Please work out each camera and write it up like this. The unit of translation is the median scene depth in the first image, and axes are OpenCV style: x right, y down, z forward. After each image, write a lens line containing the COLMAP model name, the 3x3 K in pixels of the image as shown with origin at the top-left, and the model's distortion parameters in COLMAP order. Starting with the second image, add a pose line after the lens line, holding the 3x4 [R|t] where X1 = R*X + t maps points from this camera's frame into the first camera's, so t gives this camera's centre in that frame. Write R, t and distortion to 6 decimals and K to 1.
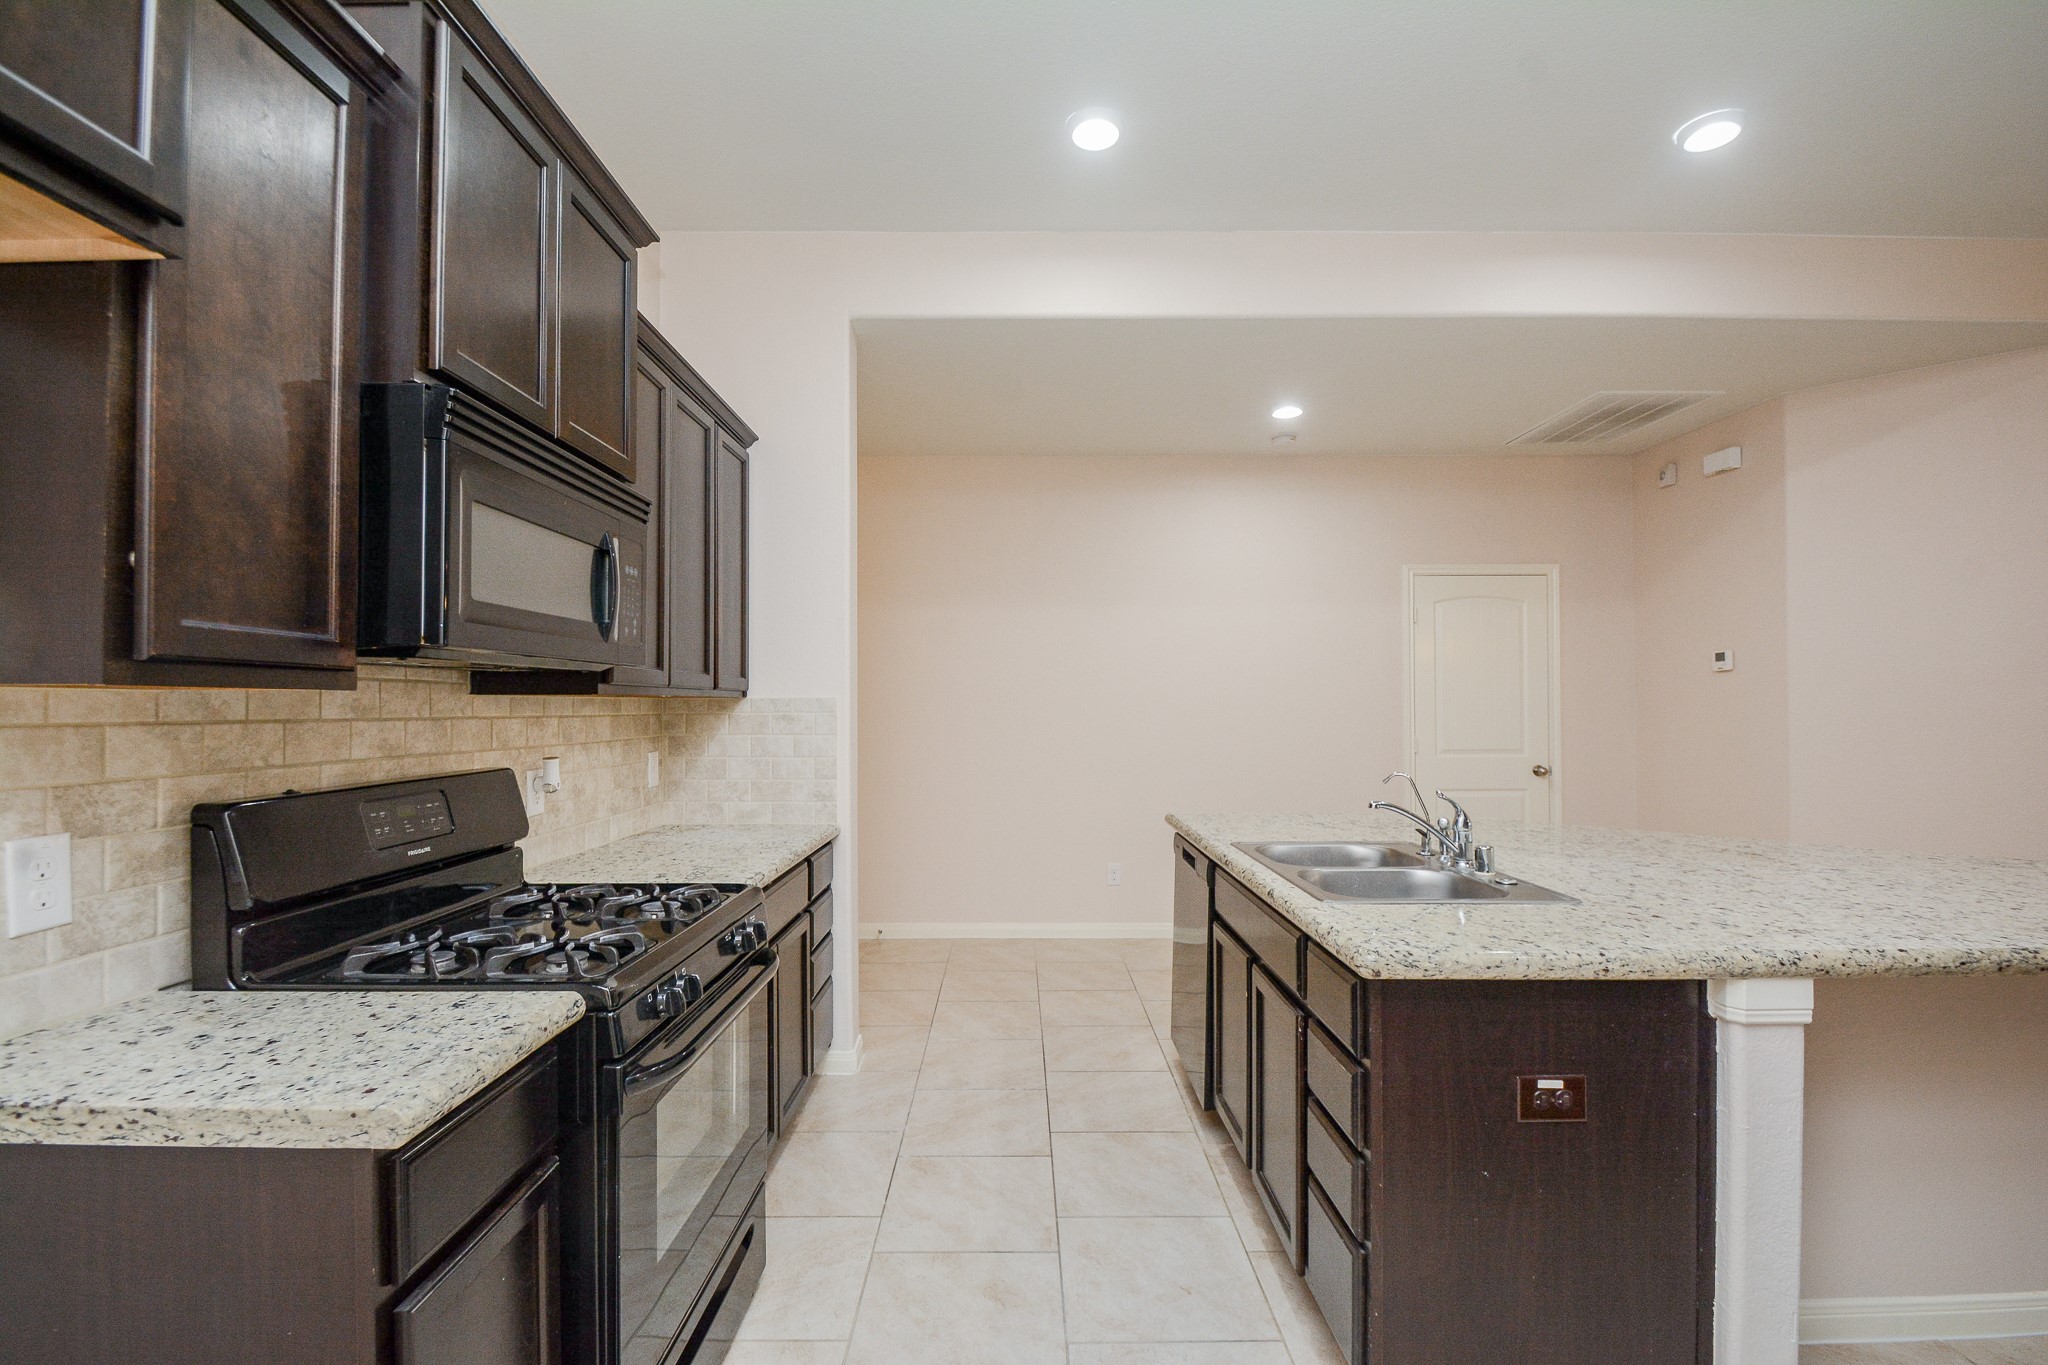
lens RADIAL K [[899.5, 0, 1016.5], [0, 899.5, 688.8], [0, 0, 1]] dist [0.011946, -0.015239]
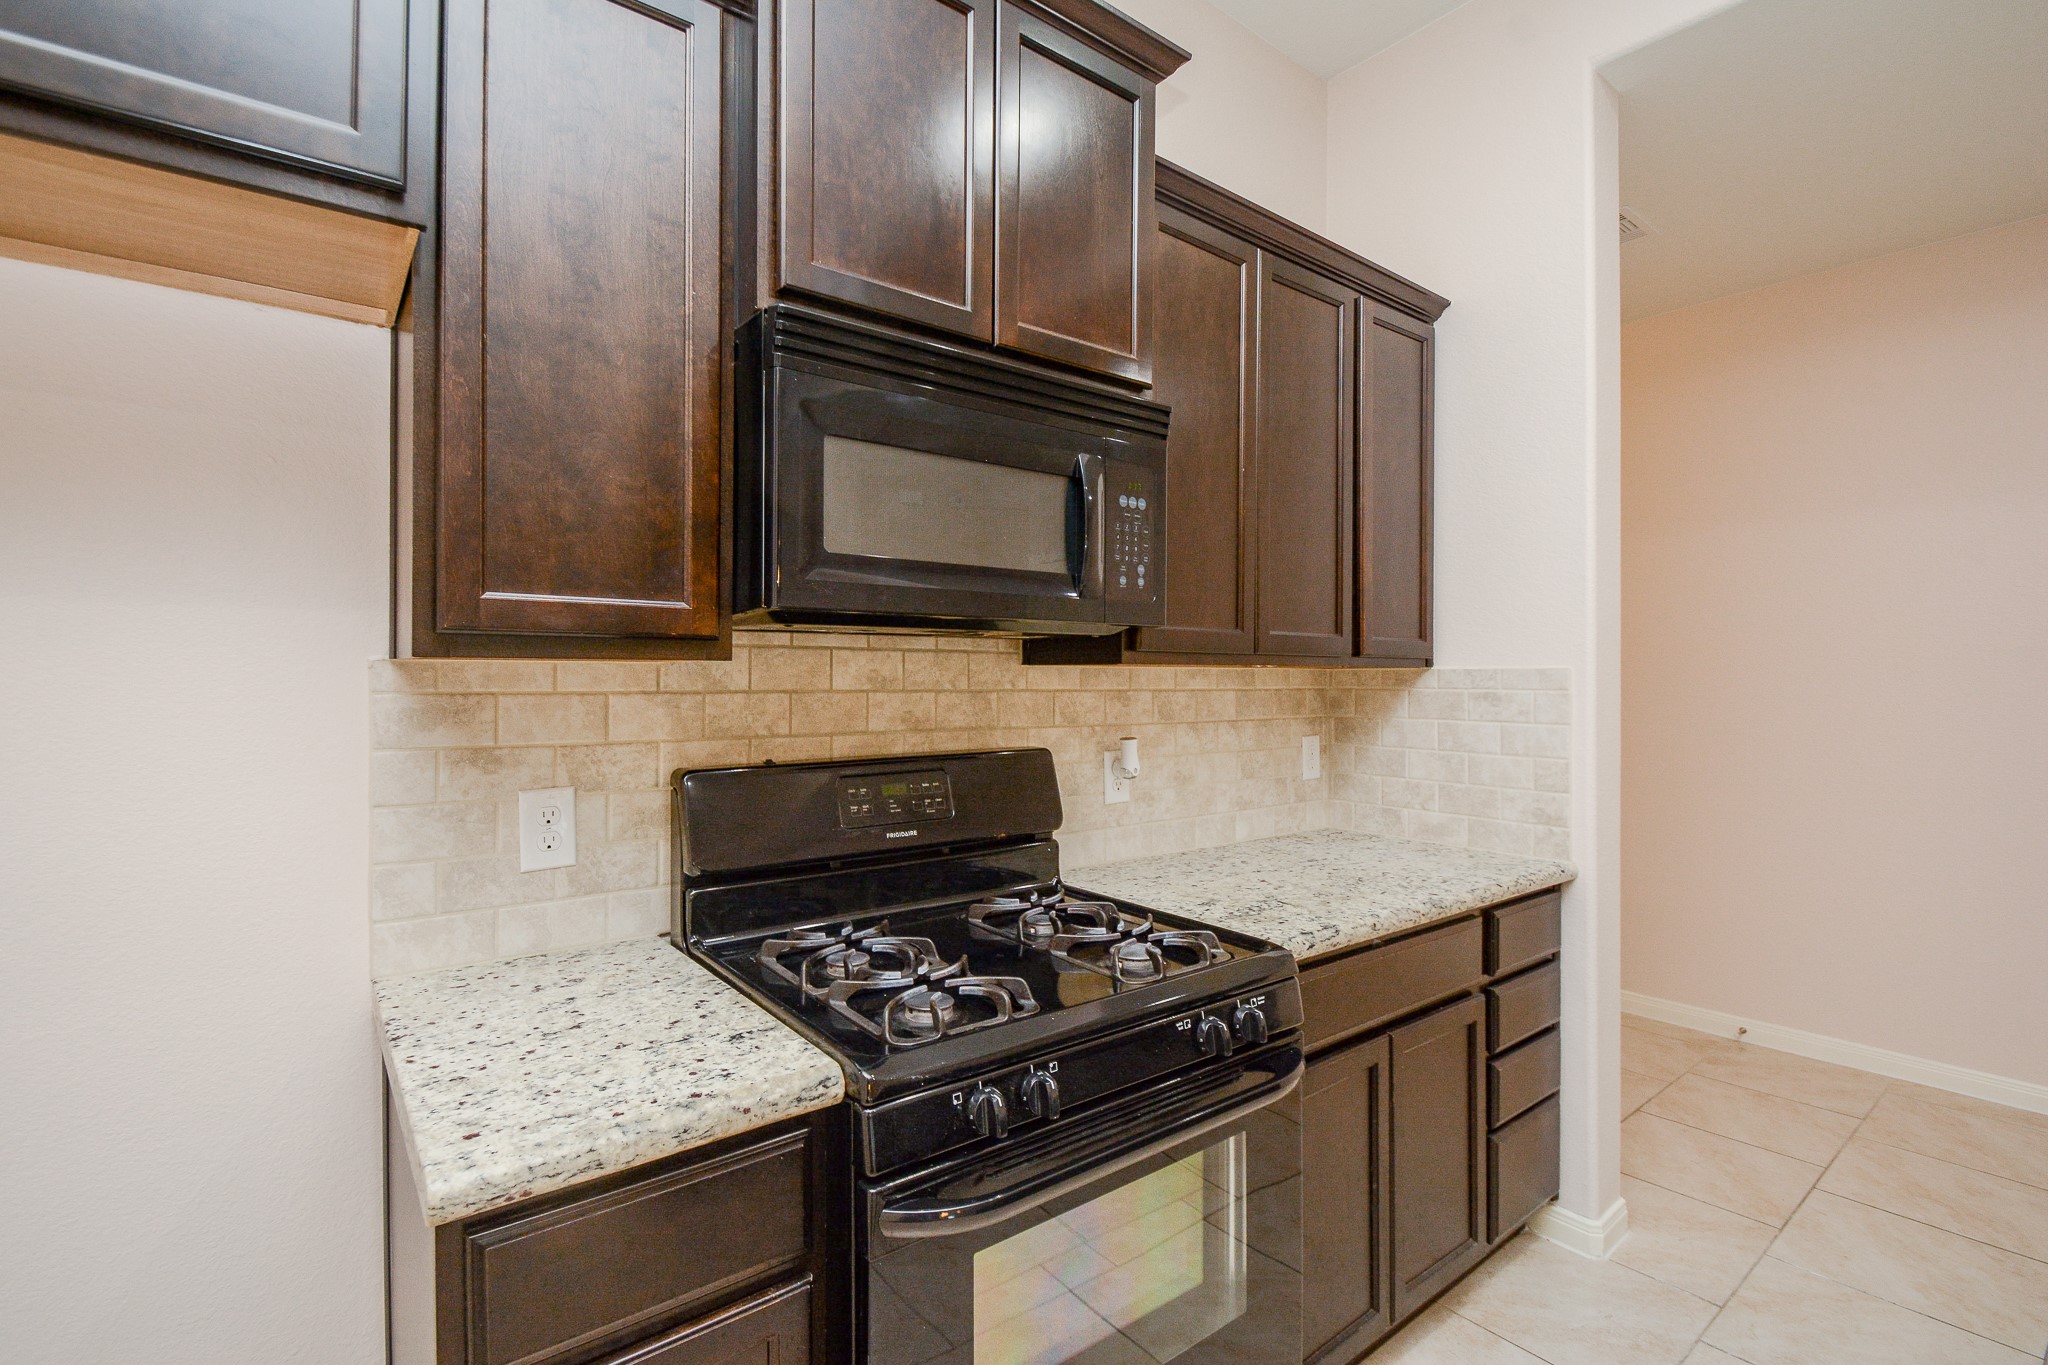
lens RADIAL K [[926.1, 0, 988.6], [0, 926.1, 672.9], [0, 0, 1]] dist [0.015985, -0.017121]
pose [[0.604164, 0.001145, -0.796860, 0.132933], [0.009843, 0.999912, 0.008899, 0.005982], [0.796800, -0.013220, 0.604099, 0.438390]]
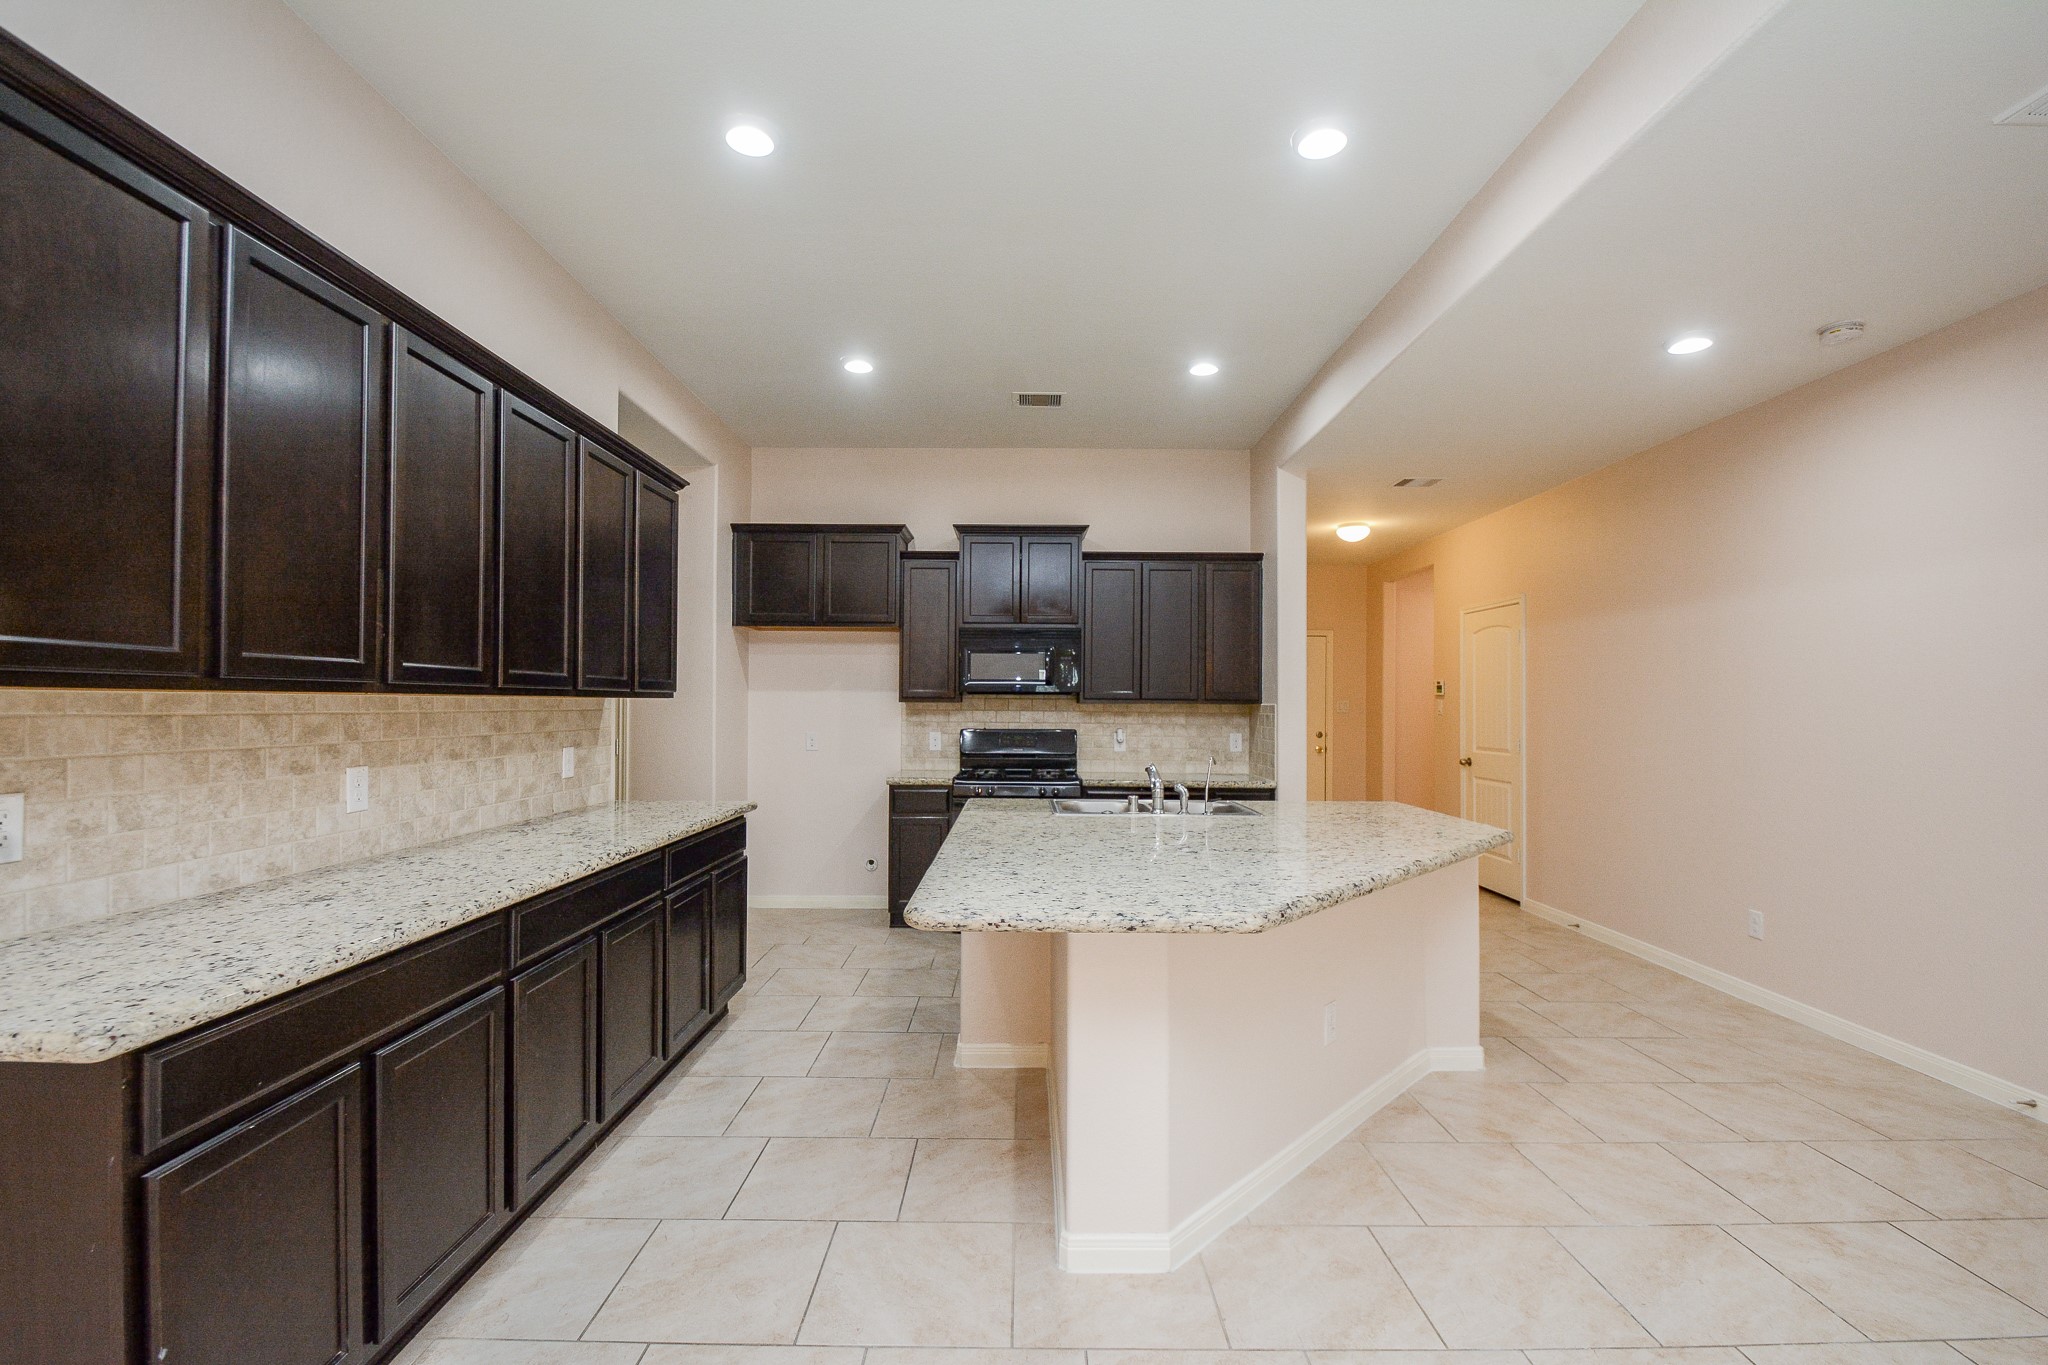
lens RADIAL K [[899.5, 0, 1016.5], [0, 899.5, 688.8], [0, 0, 1]] dist [0.011946, -0.015239]
pose [[-0.008208, -0.015049, -0.999853, 2.393641], [0.009765, 0.999838, -0.015129, 0.000958], [0.999919, -0.009888, -0.008059, 0.900595]]
